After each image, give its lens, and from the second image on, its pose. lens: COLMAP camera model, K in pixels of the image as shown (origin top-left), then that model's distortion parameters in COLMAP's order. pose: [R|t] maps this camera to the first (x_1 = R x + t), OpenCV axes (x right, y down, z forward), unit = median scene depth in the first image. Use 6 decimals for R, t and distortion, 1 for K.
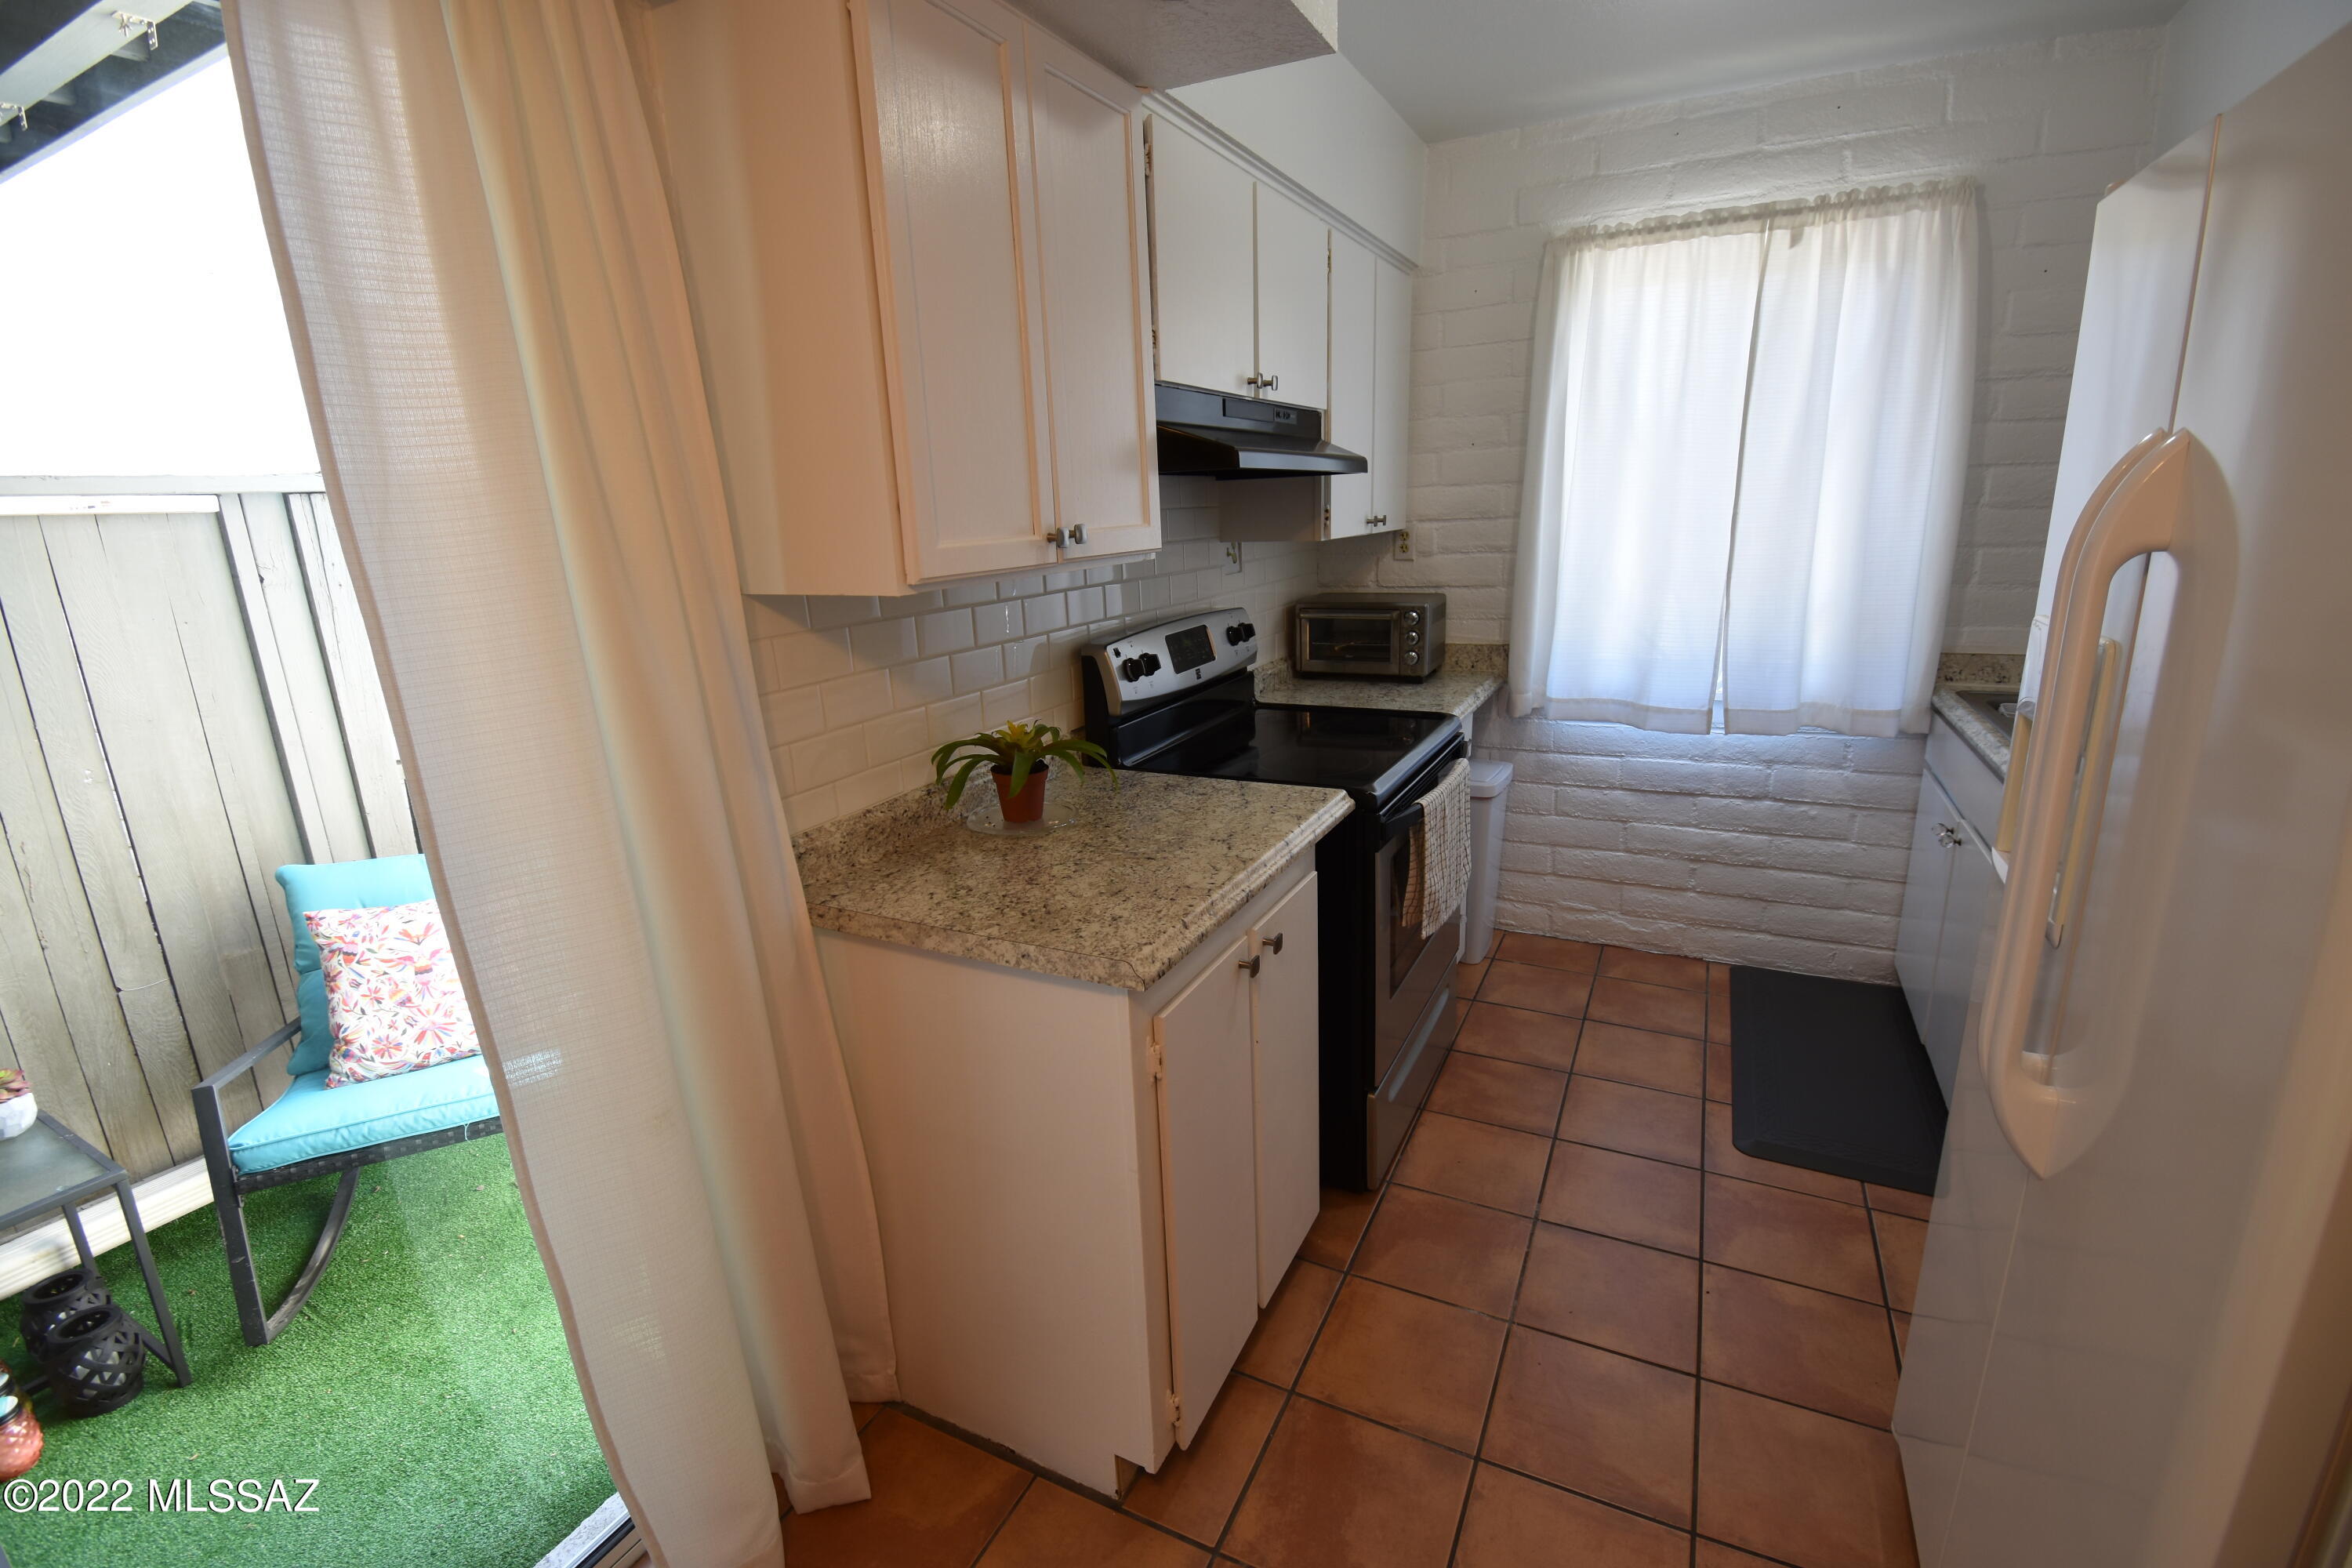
lens RADIAL K [[1044.7, 0, 1173.8], [0, 1044.7, 776.3], [0, 0, 1]] dist [0.002613, -0.013475]
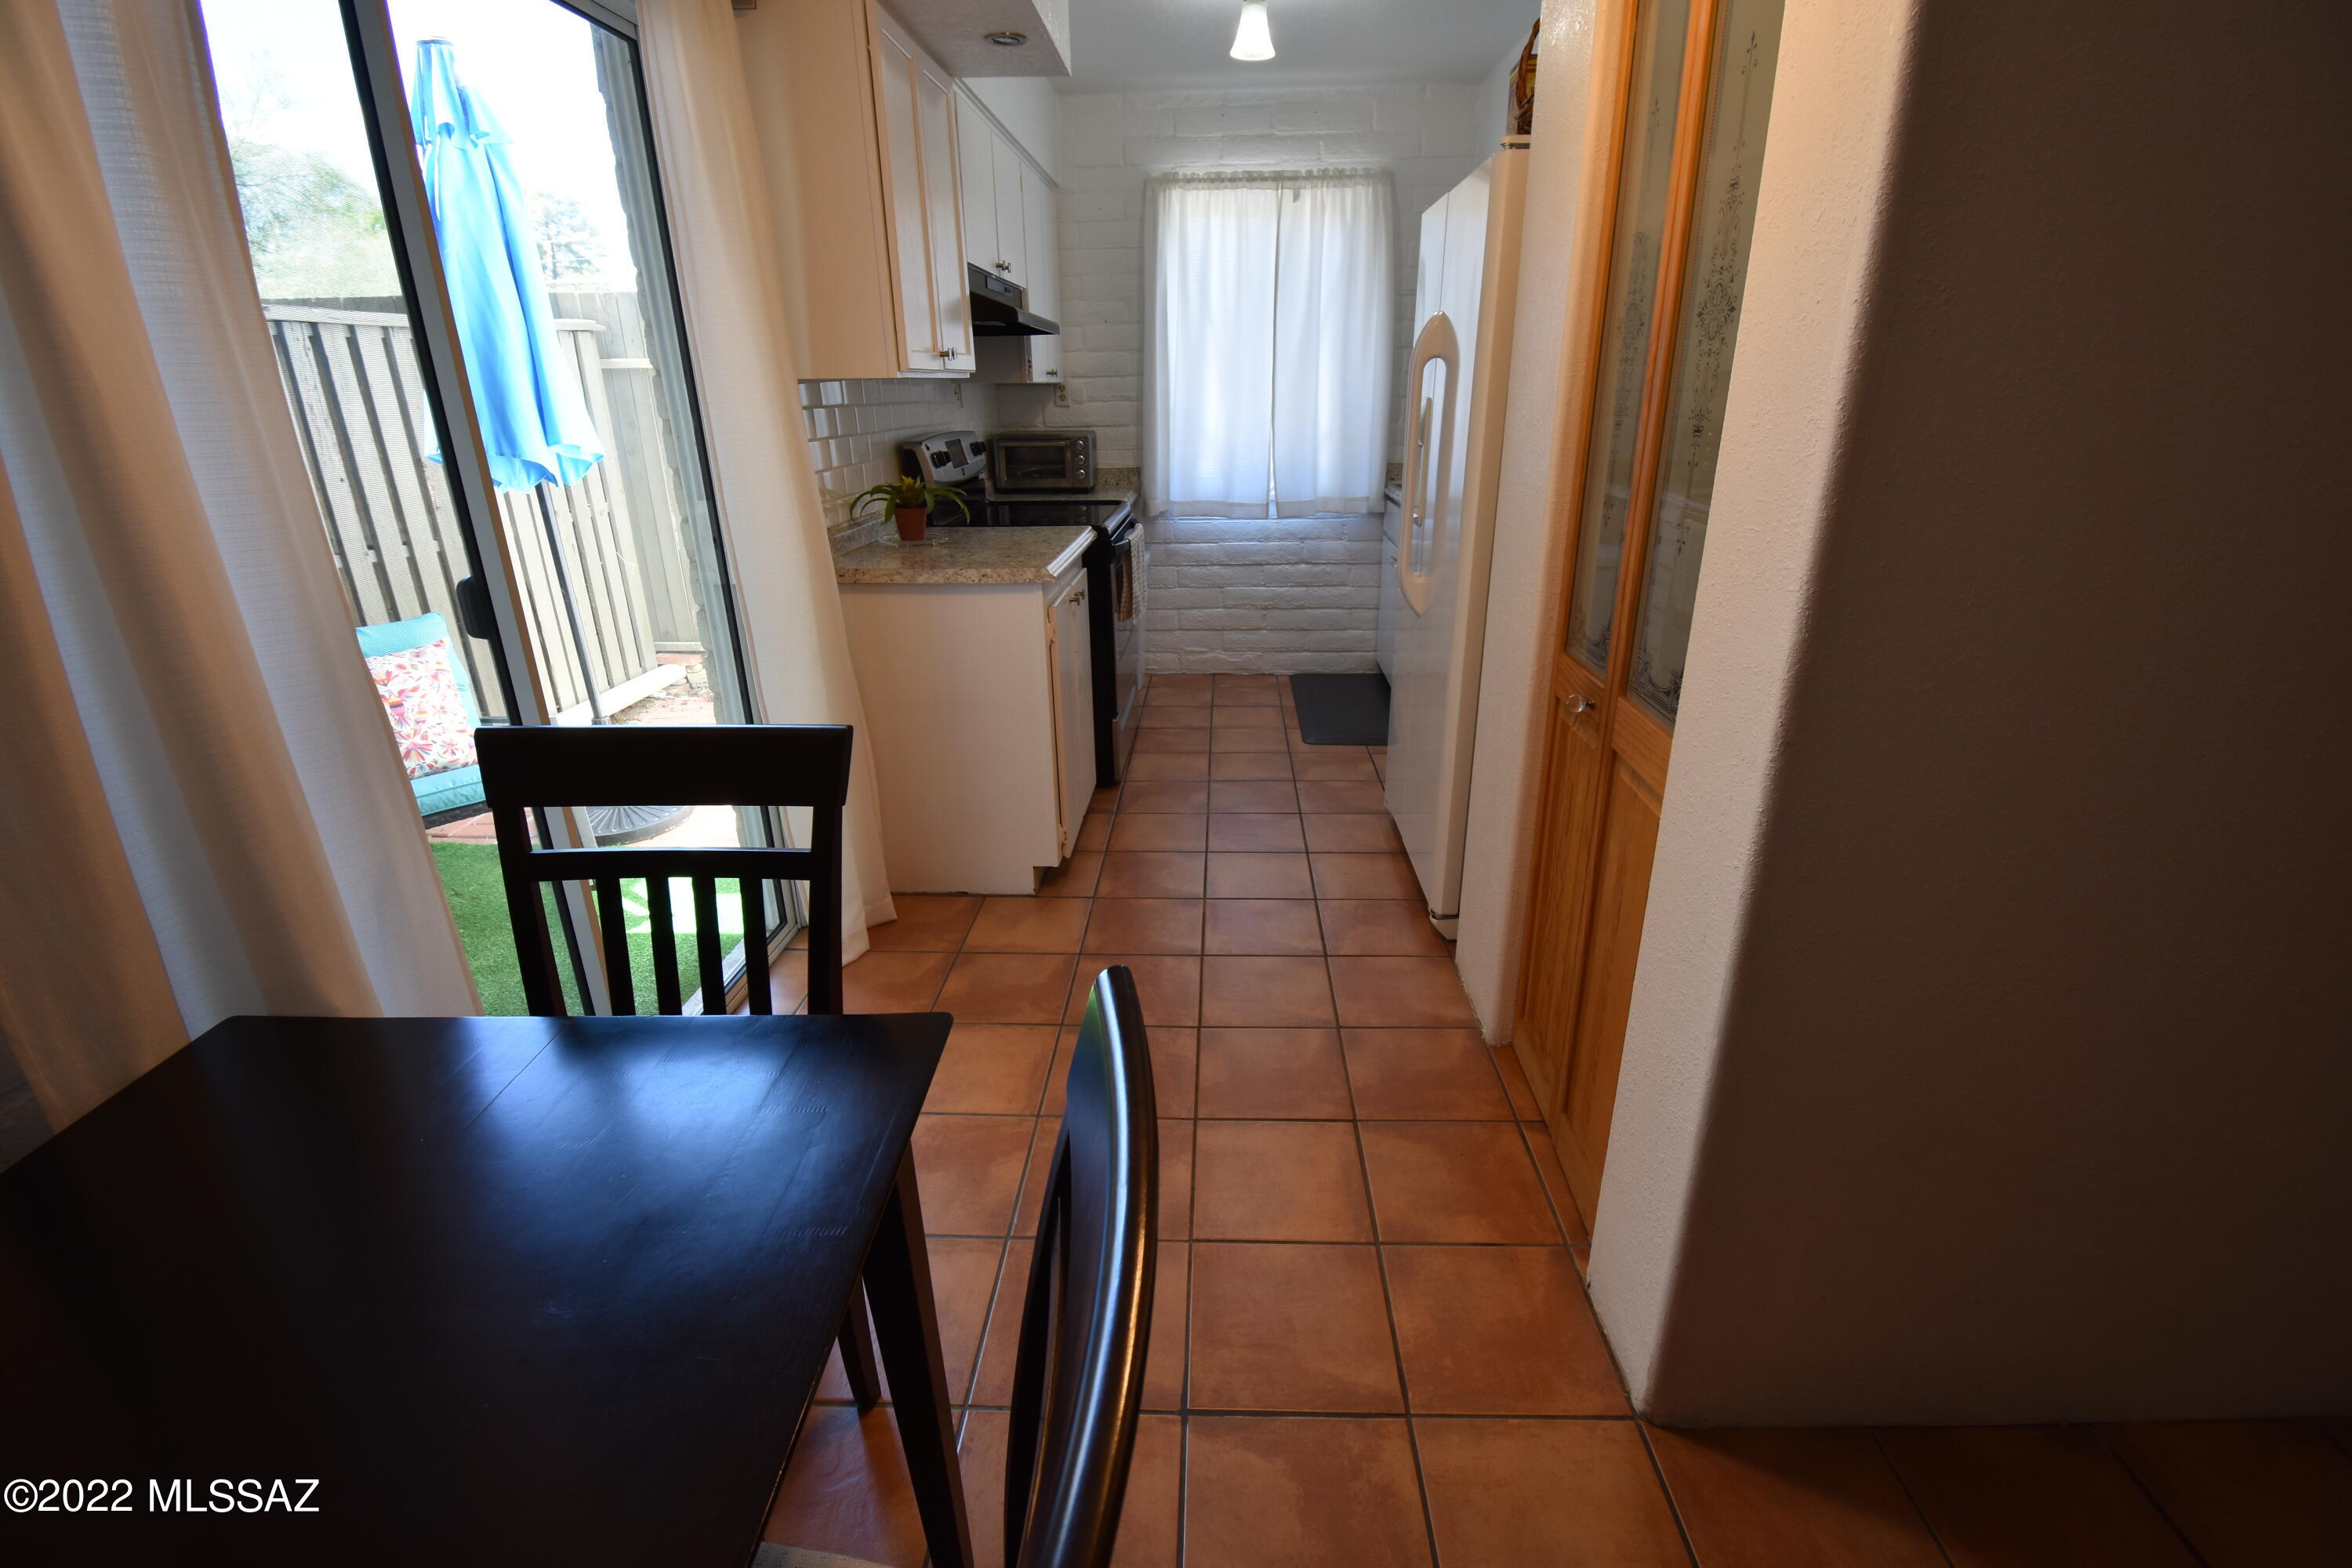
lens RADIAL K [[1044.7, 0, 1192.6], [0, 1044.7, 784.8], [0, 0, 1]] dist [0.002613, -0.013475]
pose [[0.907519, -0.122910, 0.401625, -0.286630], [0.082208, 0.989709, 0.117124, 0.167932], [-0.411888, -0.073276, 0.908284, -0.433751]]
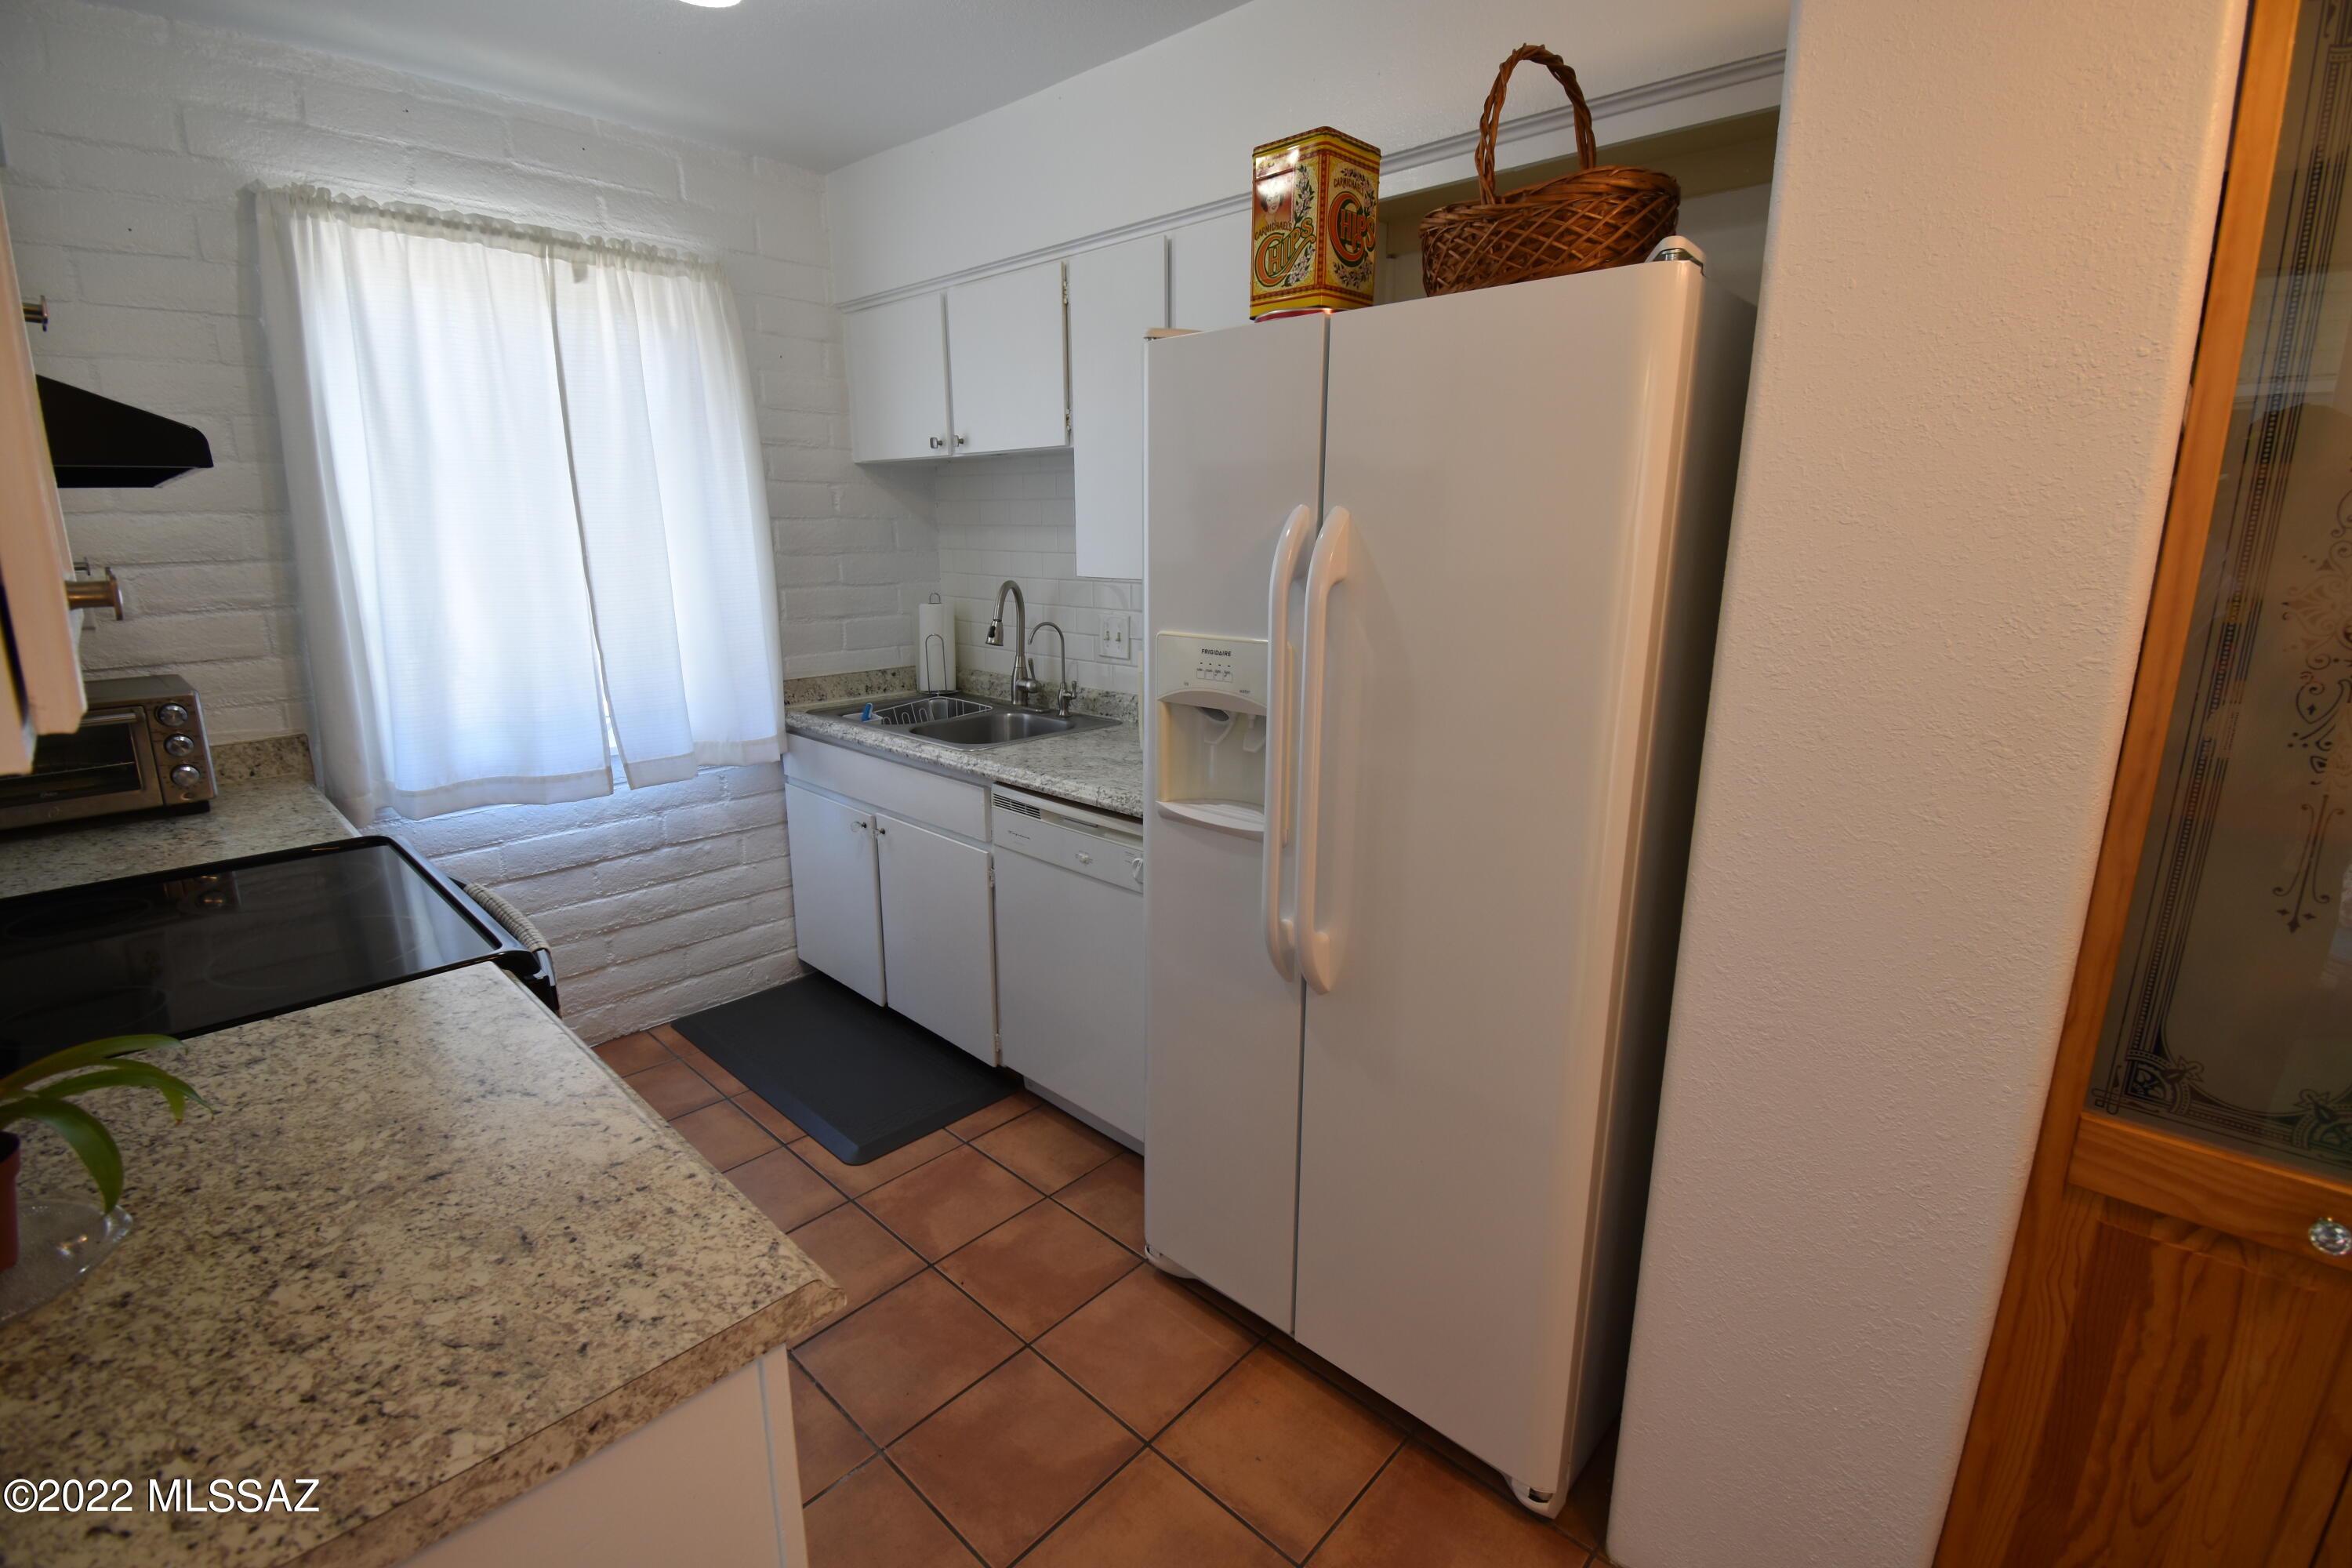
lens RADIAL K [[1044.7, 0, 1177.3], [0, 1044.7, 774.9], [0, 0, 1]] dist [0.002613, -0.013475]
pose [[0.277543, -0.185947, 0.942546, -0.227247], [0.226271, 0.966143, 0.123974, -0.060546], [-0.933687, 0.178863, 0.310221, 0.253159]]
